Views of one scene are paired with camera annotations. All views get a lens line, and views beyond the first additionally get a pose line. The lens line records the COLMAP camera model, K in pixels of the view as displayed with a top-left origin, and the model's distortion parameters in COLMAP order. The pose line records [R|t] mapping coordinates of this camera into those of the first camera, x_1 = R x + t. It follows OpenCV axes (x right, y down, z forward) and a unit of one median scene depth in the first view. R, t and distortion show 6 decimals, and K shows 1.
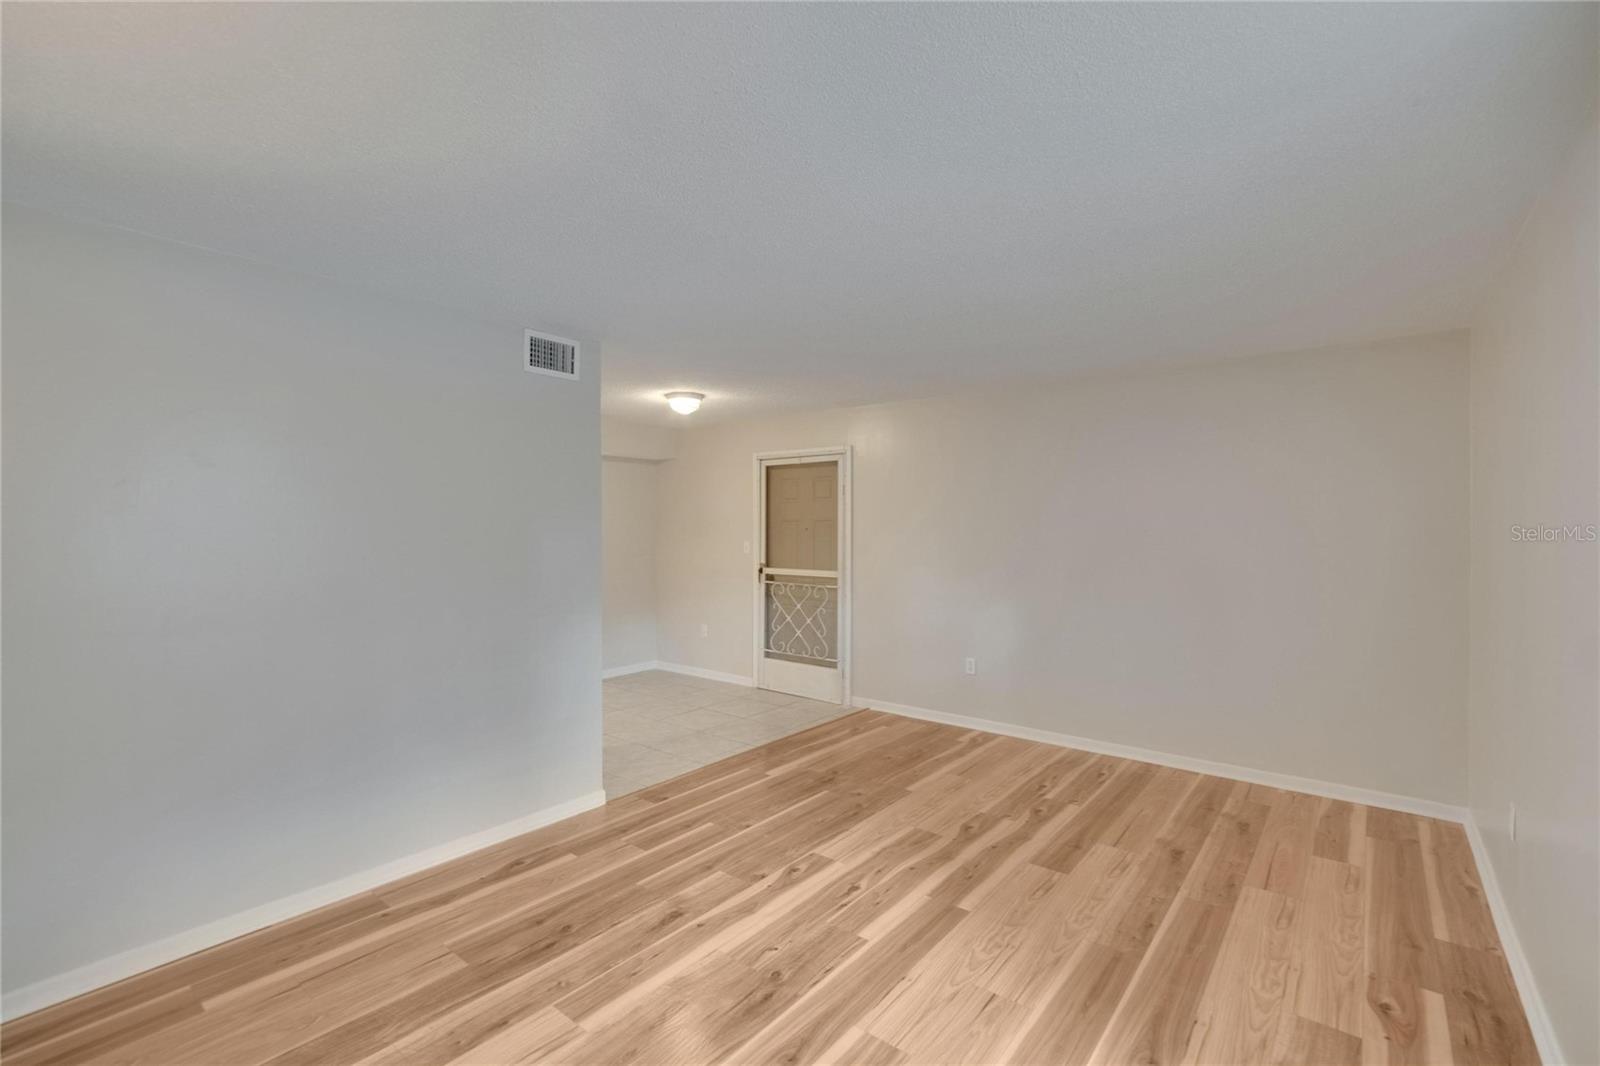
lens RADIAL K [[715.6, 0, 793.7], [0, 715.6, 541.8], [0, 0, 1]] dist [-0.003334, -0.000119]
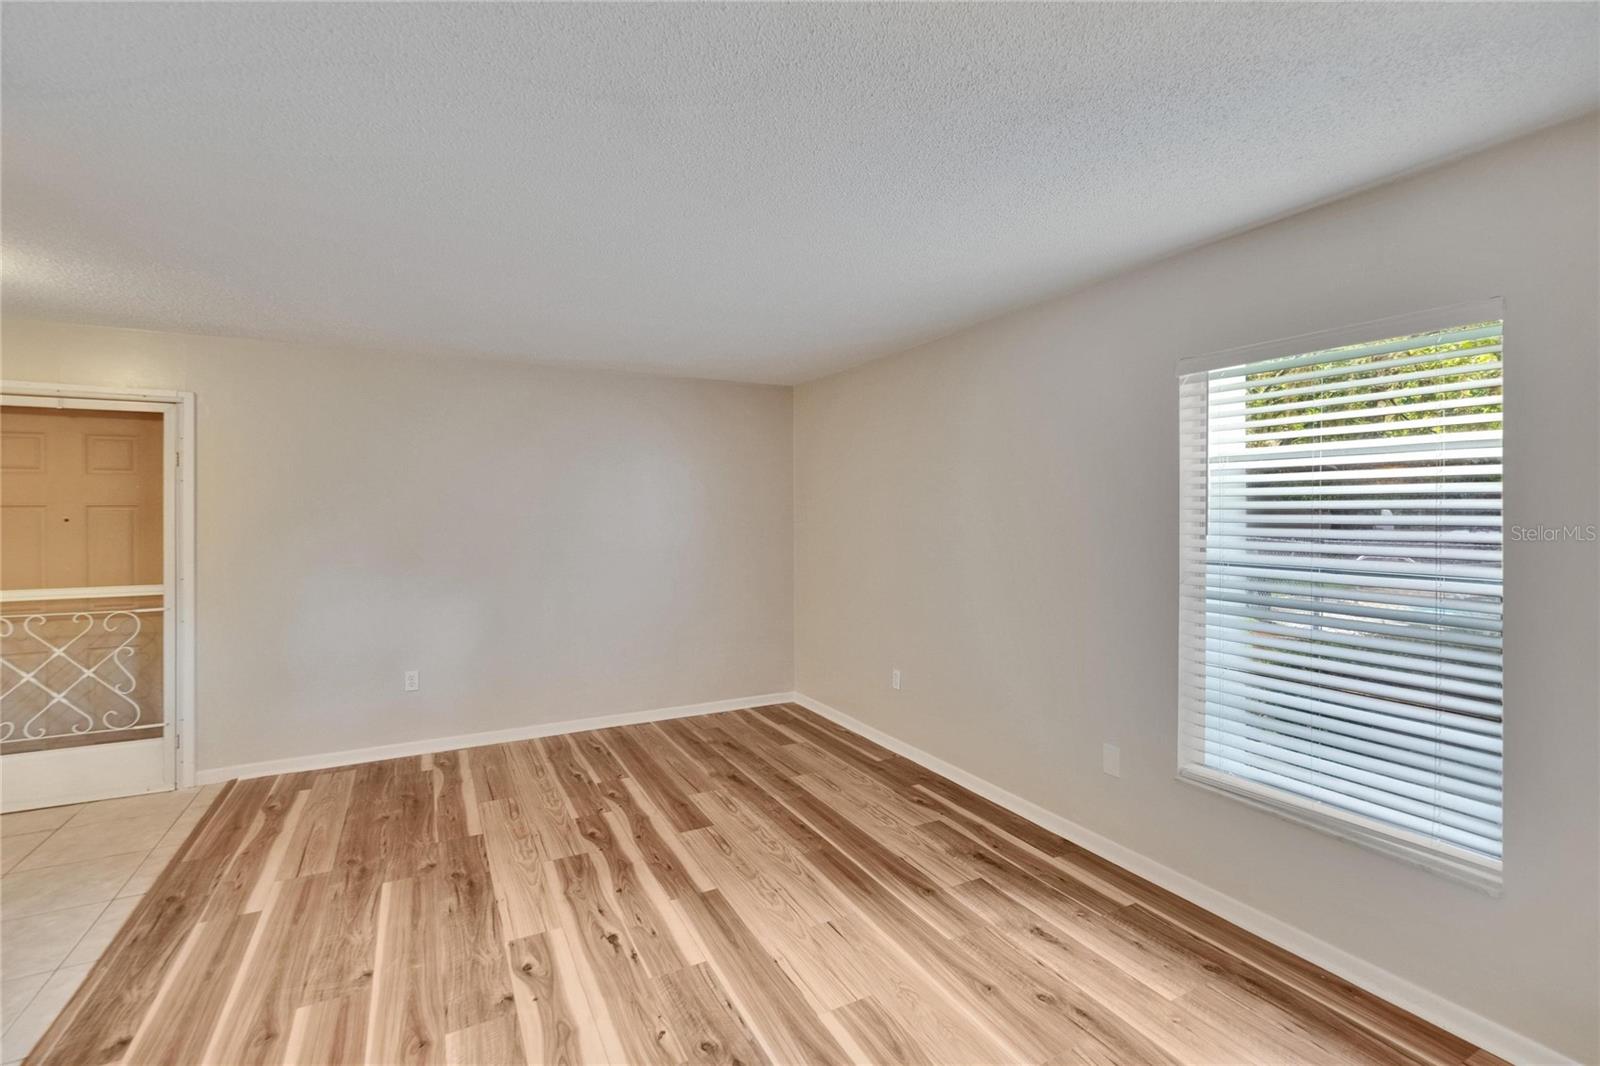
lens RADIAL K [[715.6, 0, 792.6], [0, 715.6, 526.8], [0, 0, 1]] dist [-0.003334, -0.000119]
pose [[0.395039, -0.023708, 0.918358, -0.469254], [0.024505, 0.999583, 0.015263, -0.011063], [-0.918337, 0.016475, 0.395455, 0.355427]]
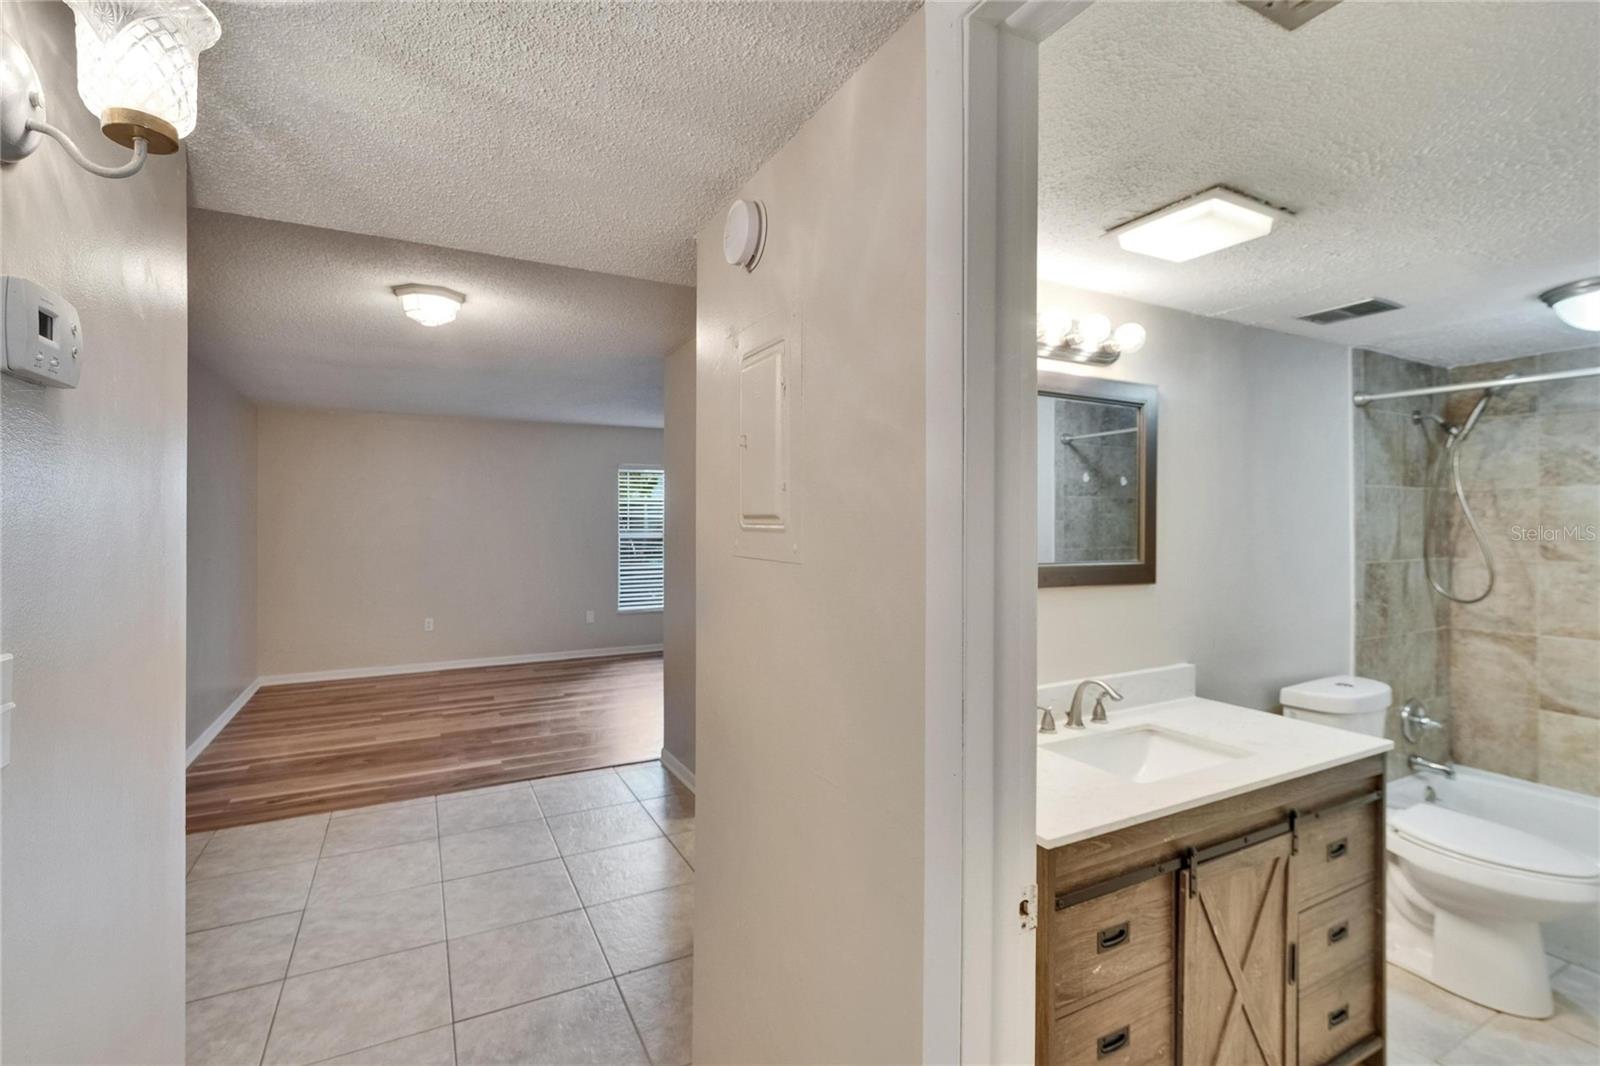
lens RADIAL K [[715.6, 0, 801.8], [0, 715.6, 520.4], [0, 0, 1]] dist [-0.003334, -0.000119]
pose [[-0.924341, -0.008698, 0.381469, -0.932066], [-0.000685, 0.999776, 0.021137, -0.049729], [-0.381567, 0.019276, -0.924140, 2.007752]]
